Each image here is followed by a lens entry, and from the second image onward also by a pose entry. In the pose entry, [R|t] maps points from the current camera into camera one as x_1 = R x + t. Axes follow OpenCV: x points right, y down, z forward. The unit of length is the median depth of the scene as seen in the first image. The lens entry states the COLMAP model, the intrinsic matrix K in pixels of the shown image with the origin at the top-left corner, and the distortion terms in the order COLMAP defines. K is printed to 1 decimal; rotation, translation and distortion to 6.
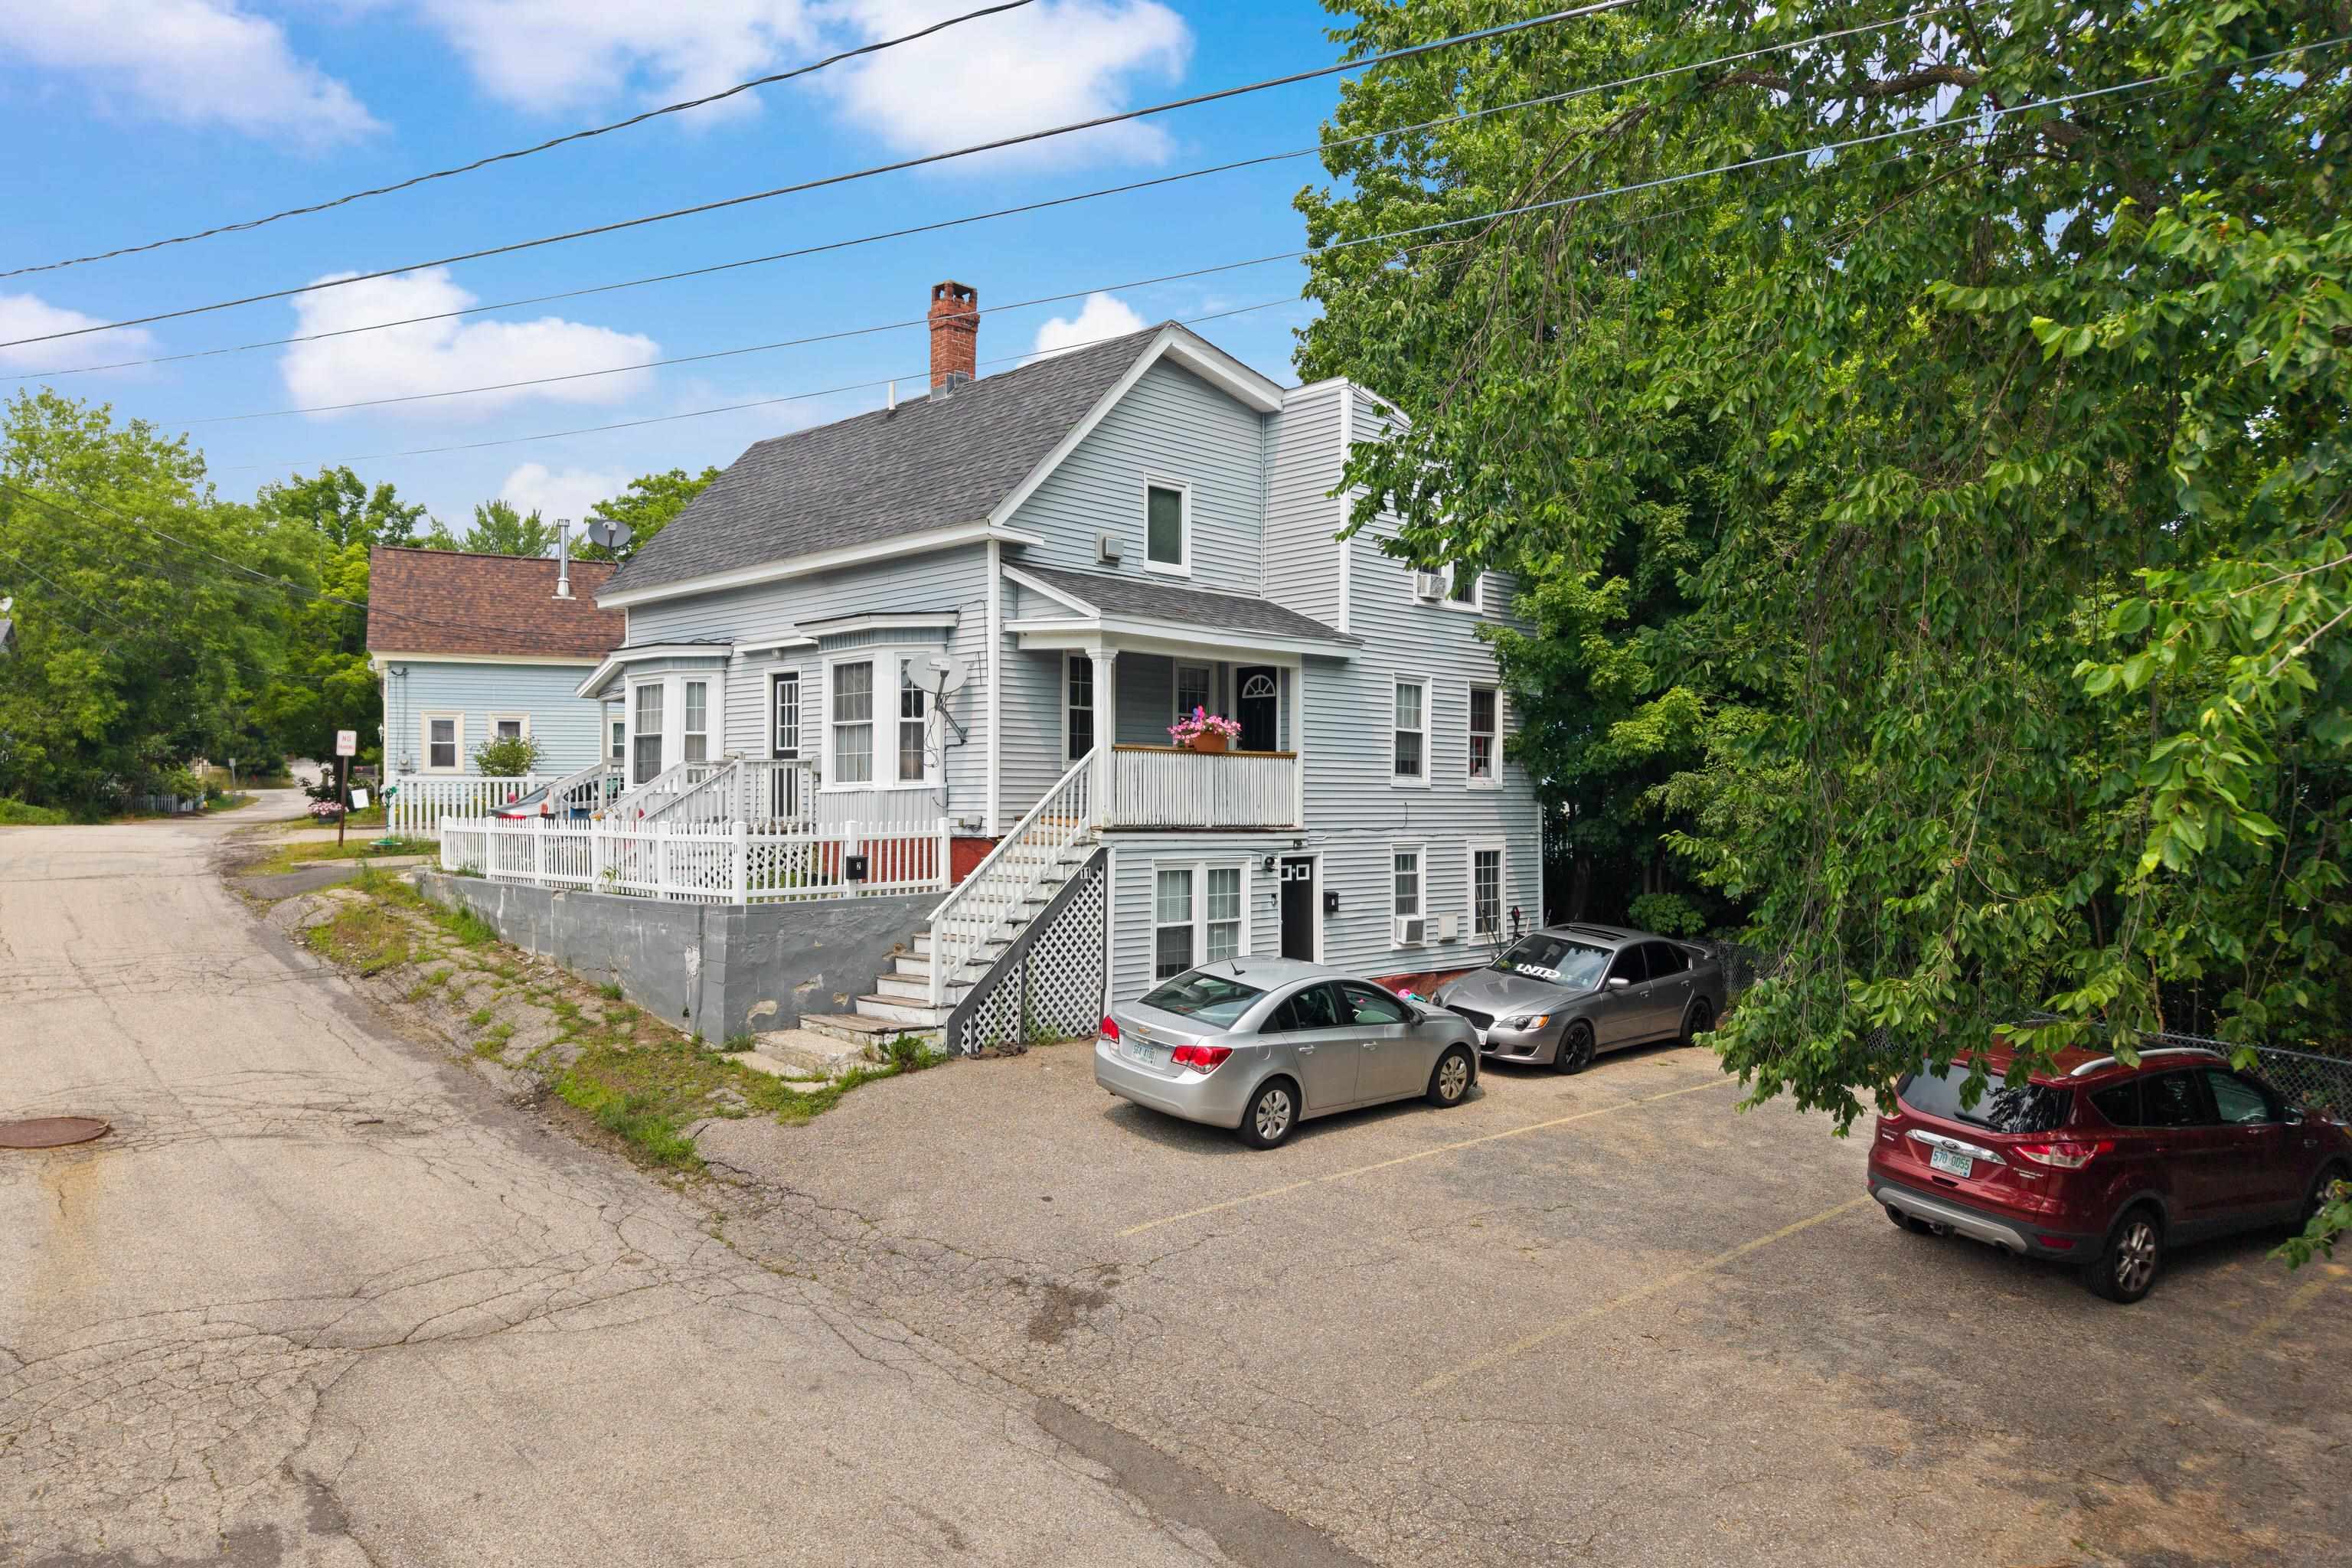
lens RADIAL K [[1583.4, 0, 1169.7], [0, 1583.4, 791.5], [0, 0, 1]] dist [0.007383, -0.000807]
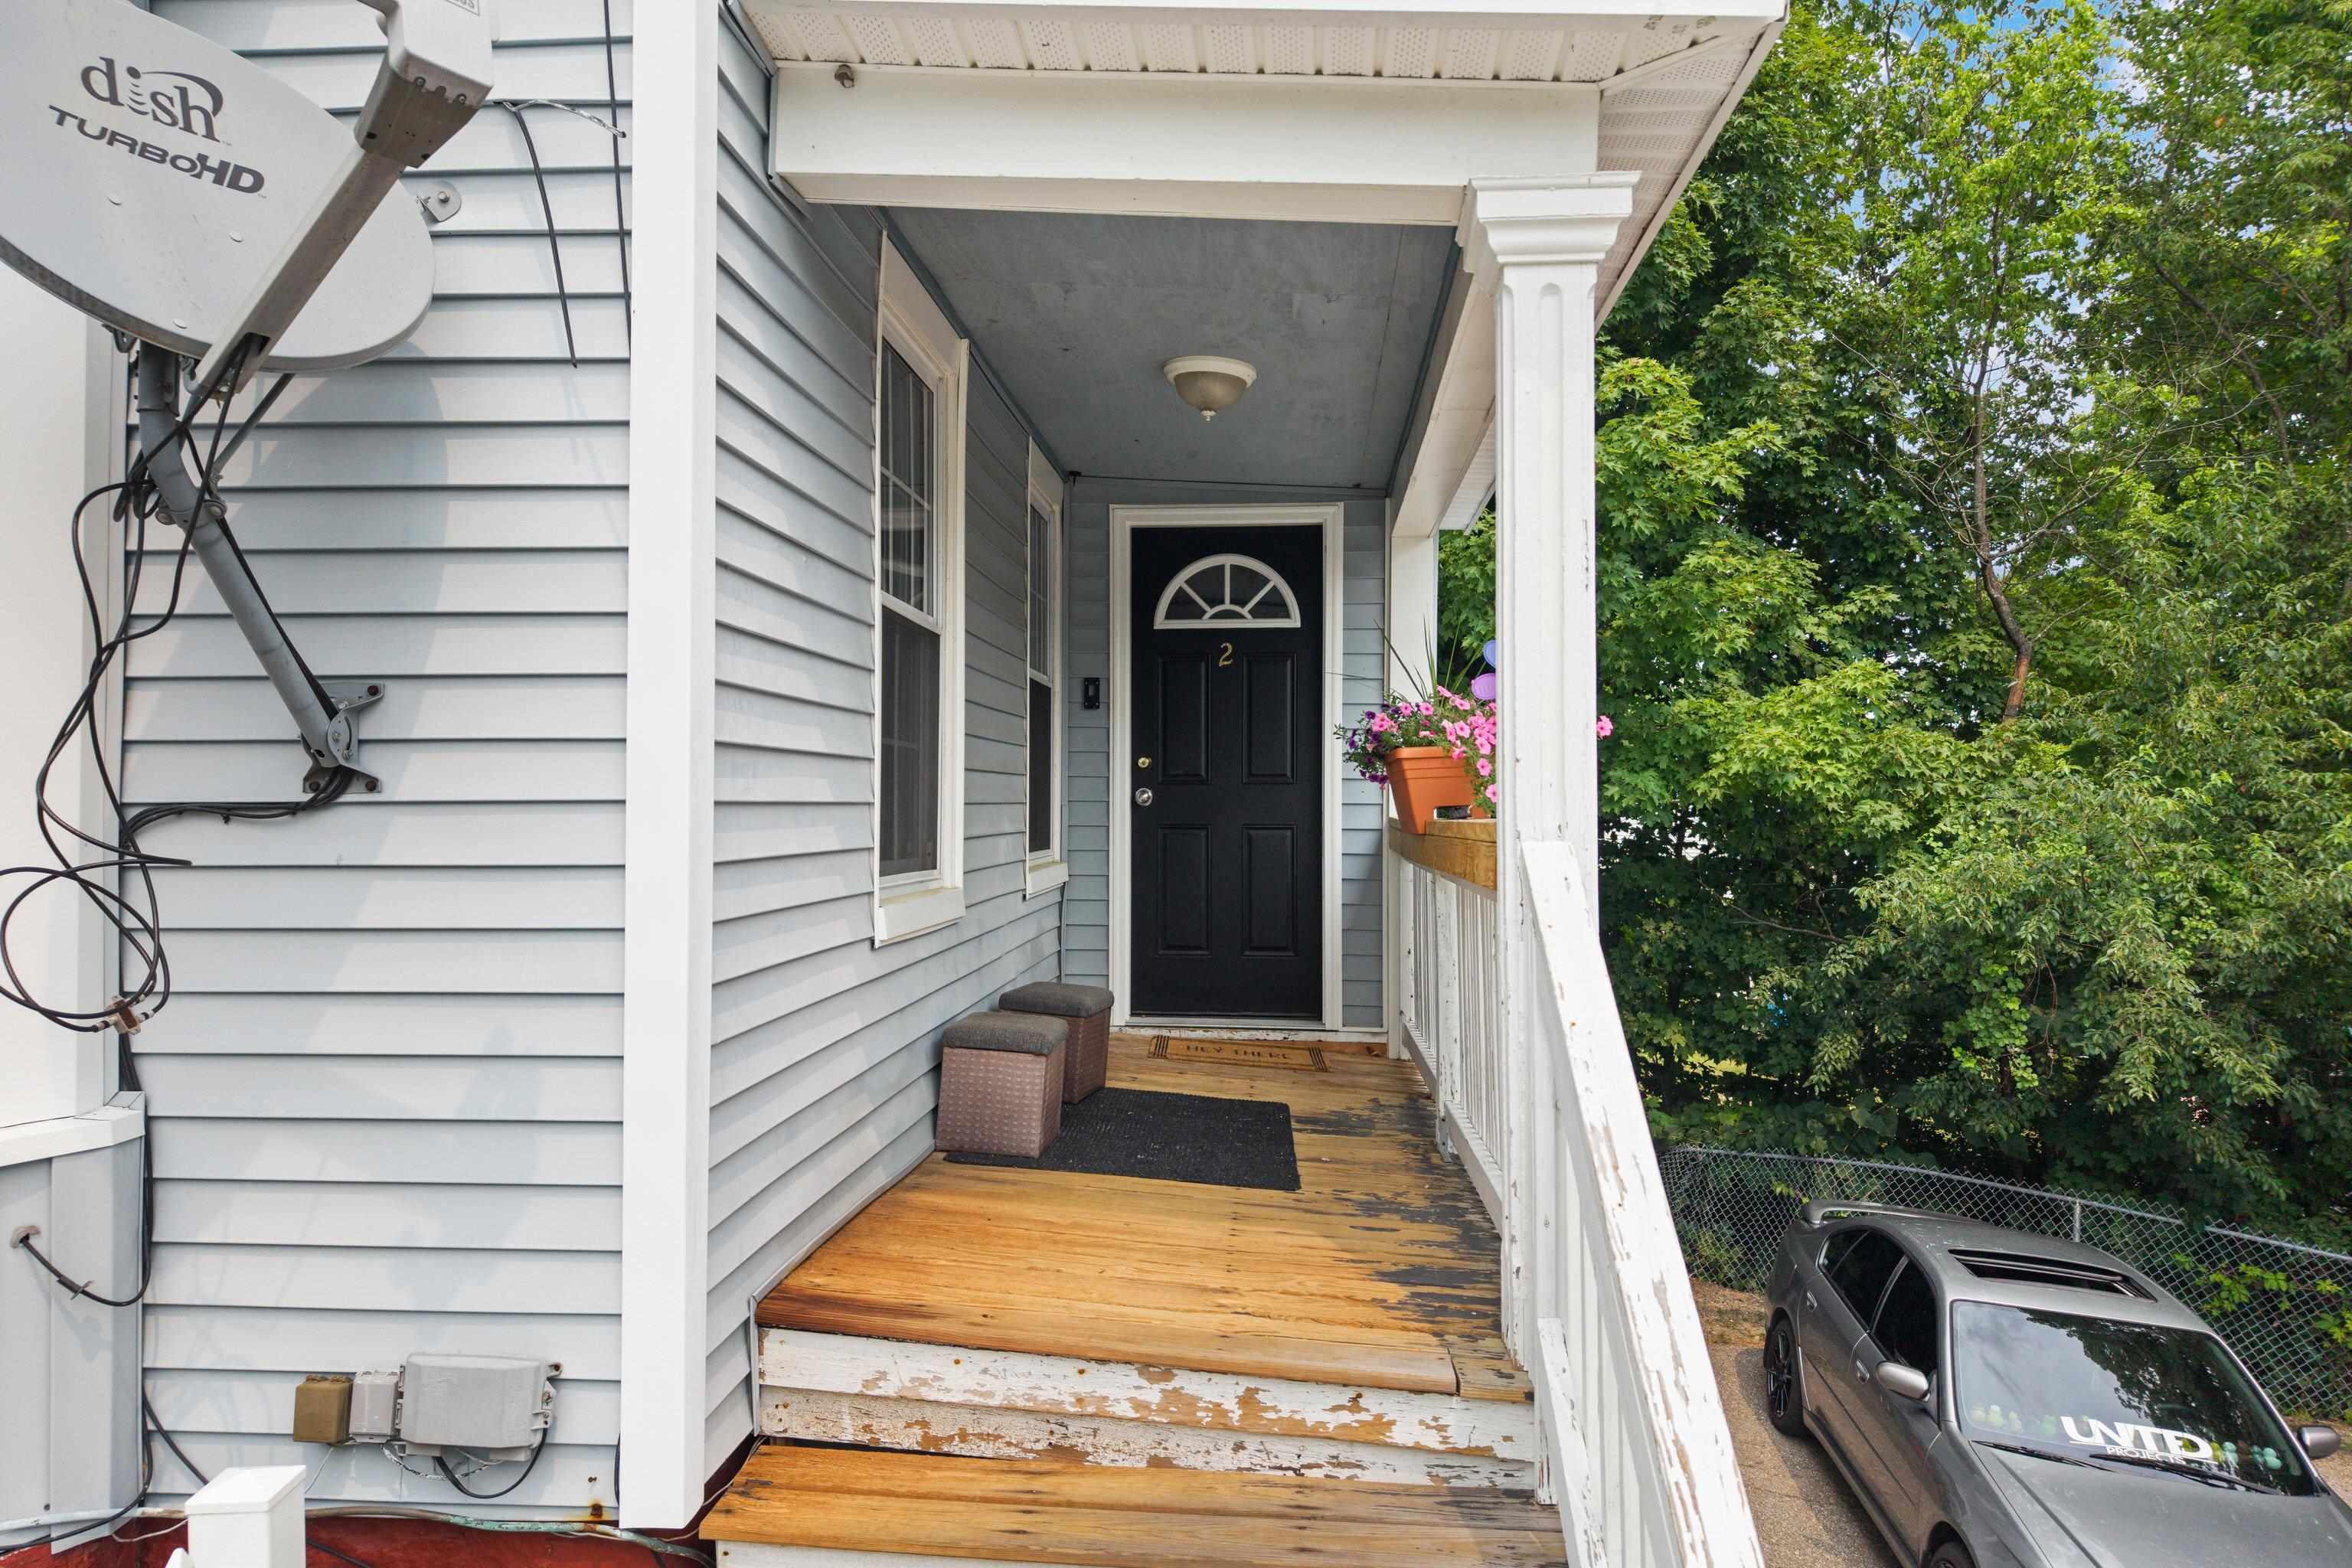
lens RADIAL K [[1583.4, 0, 1169.7], [0, 1583.4, 791.5], [0, 0, 1]] dist [0.007383, -0.000807]
pose [[0.763915, 0.003758, 0.645306, -0.148996], [-0.005823, 0.999982, 0.001070, -0.028845], [-0.645291, -0.004575, 0.763923, 0.785651]]
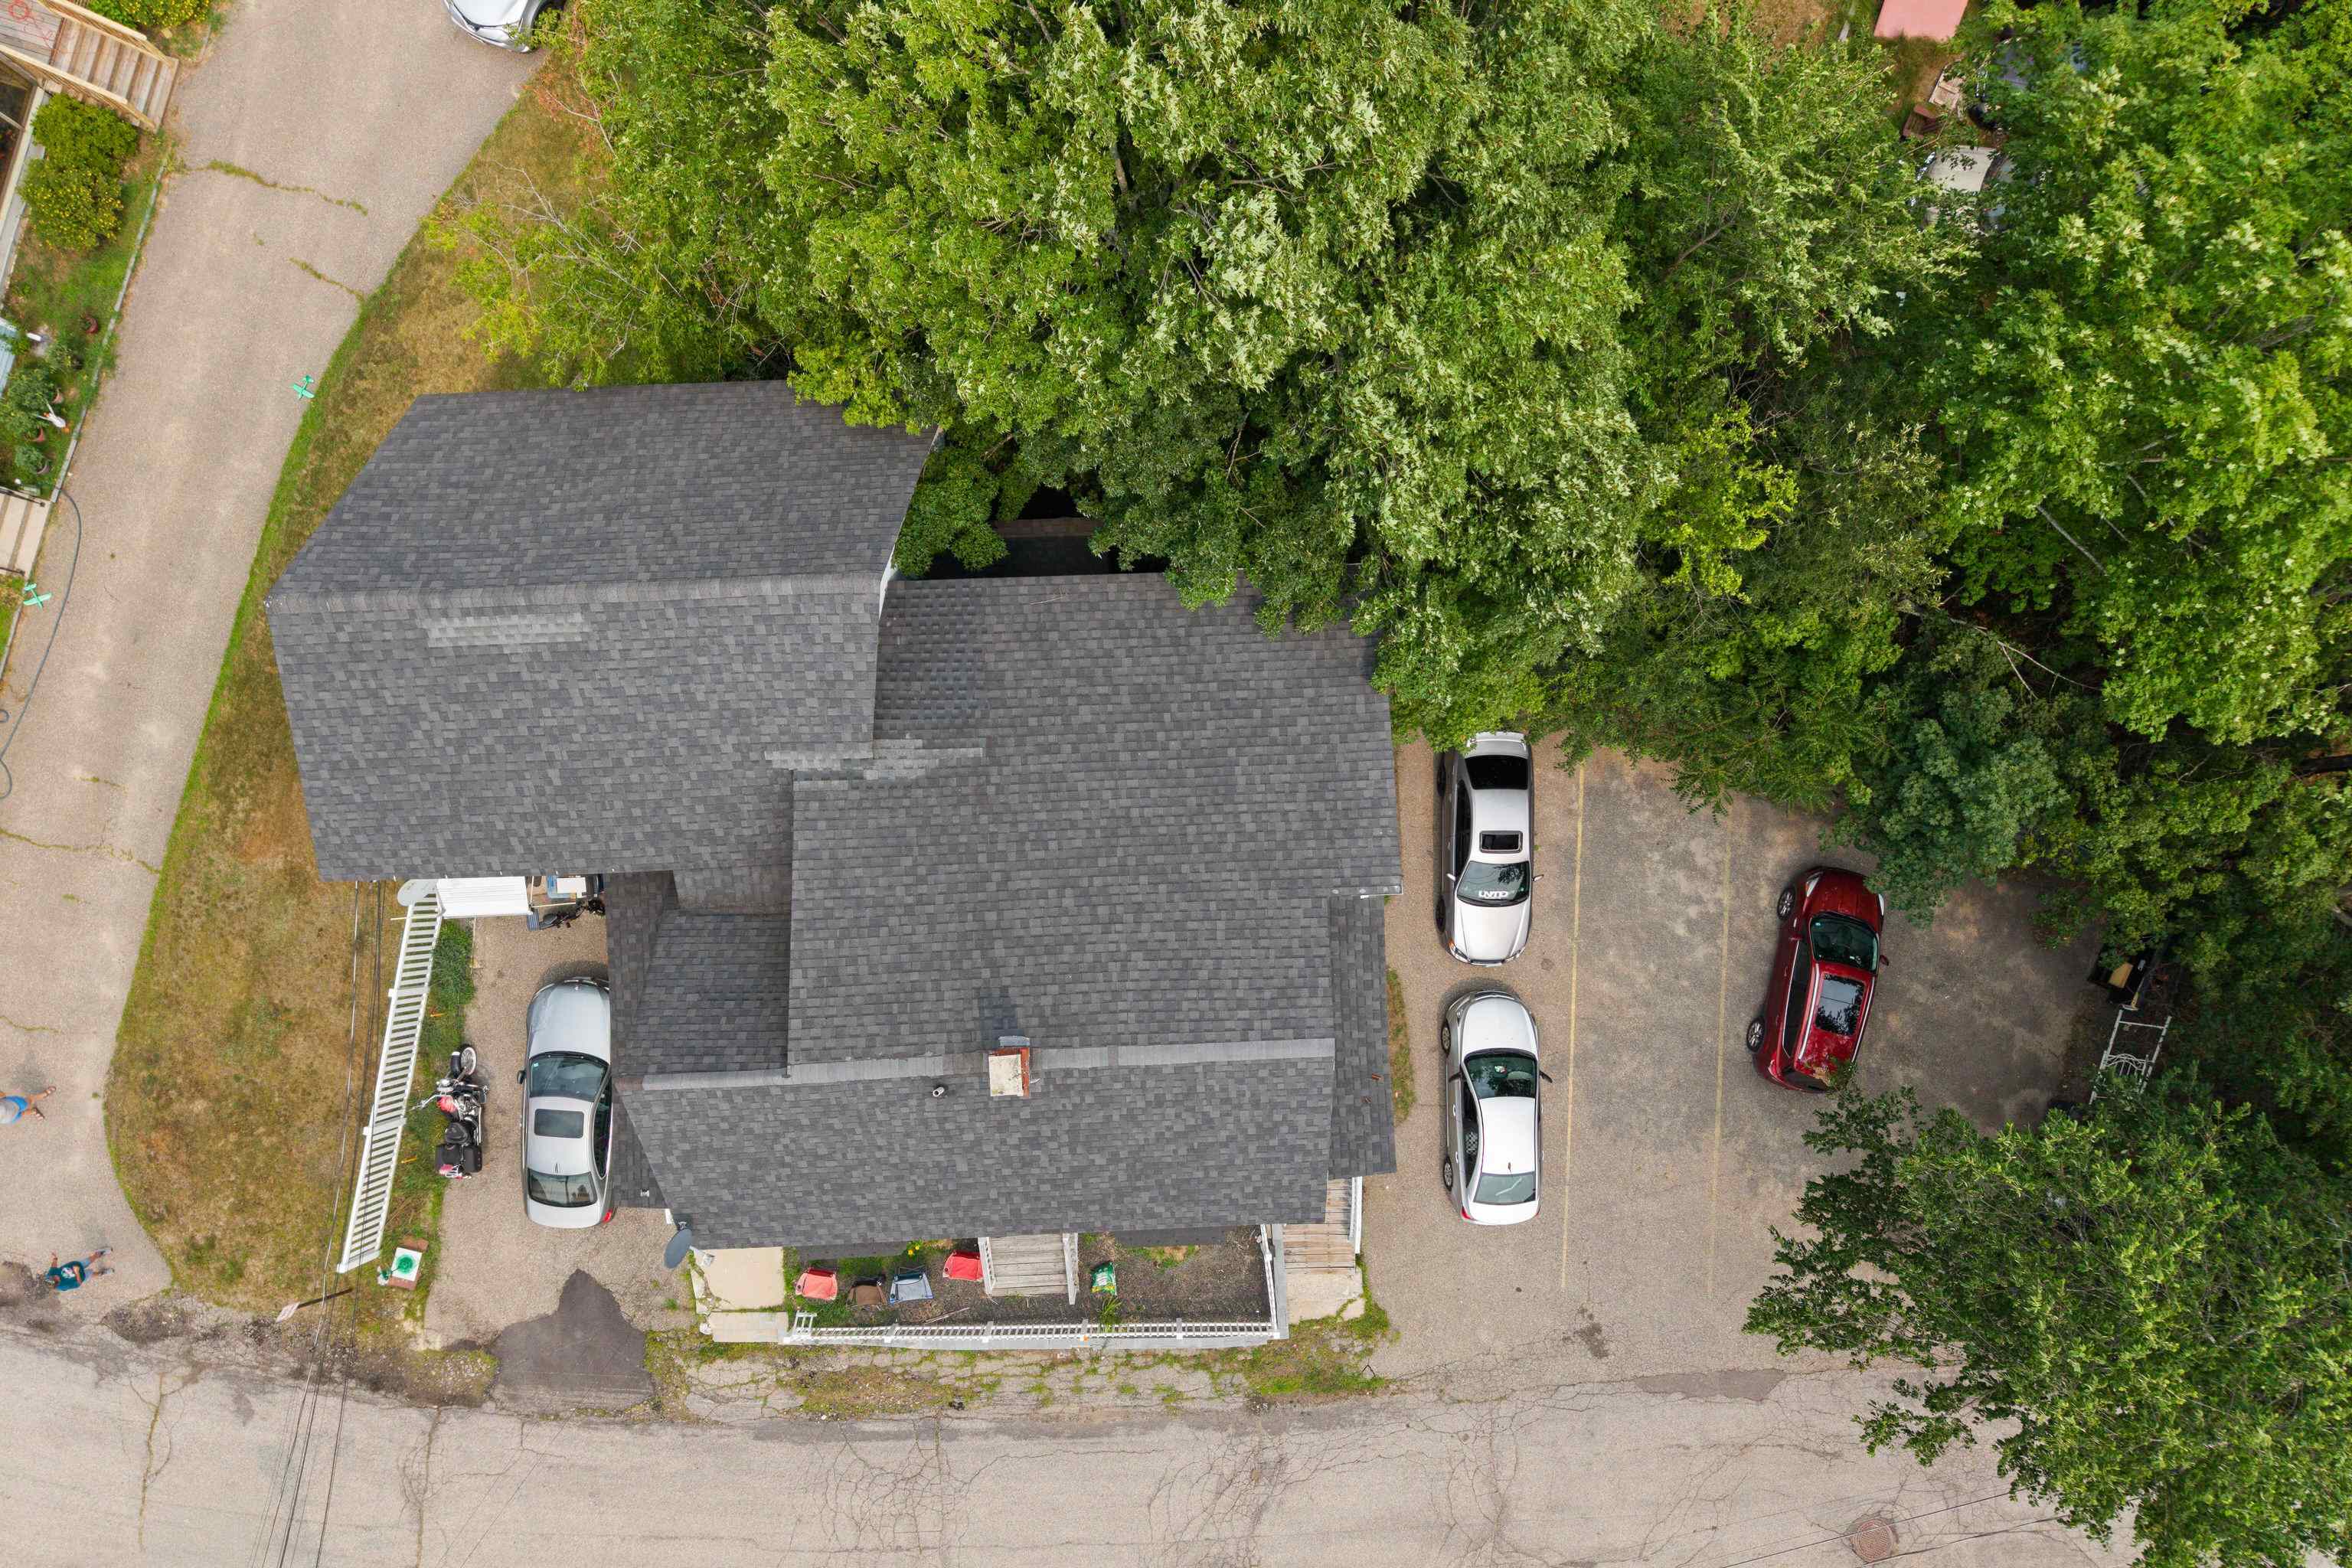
lens RADIAL K [[1567.4, 0, 1168.5], [0, 1567.4, 907.1], [0, 0, 1]] dist [-0.004182, -0.001149]
pose [[0.677311, -0.735681, 0.004797, -0.012260], [-0.015990, -0.008202, 0.999839, -1.343680], [-0.735523, -0.677279, -0.017318, 1.140891]]
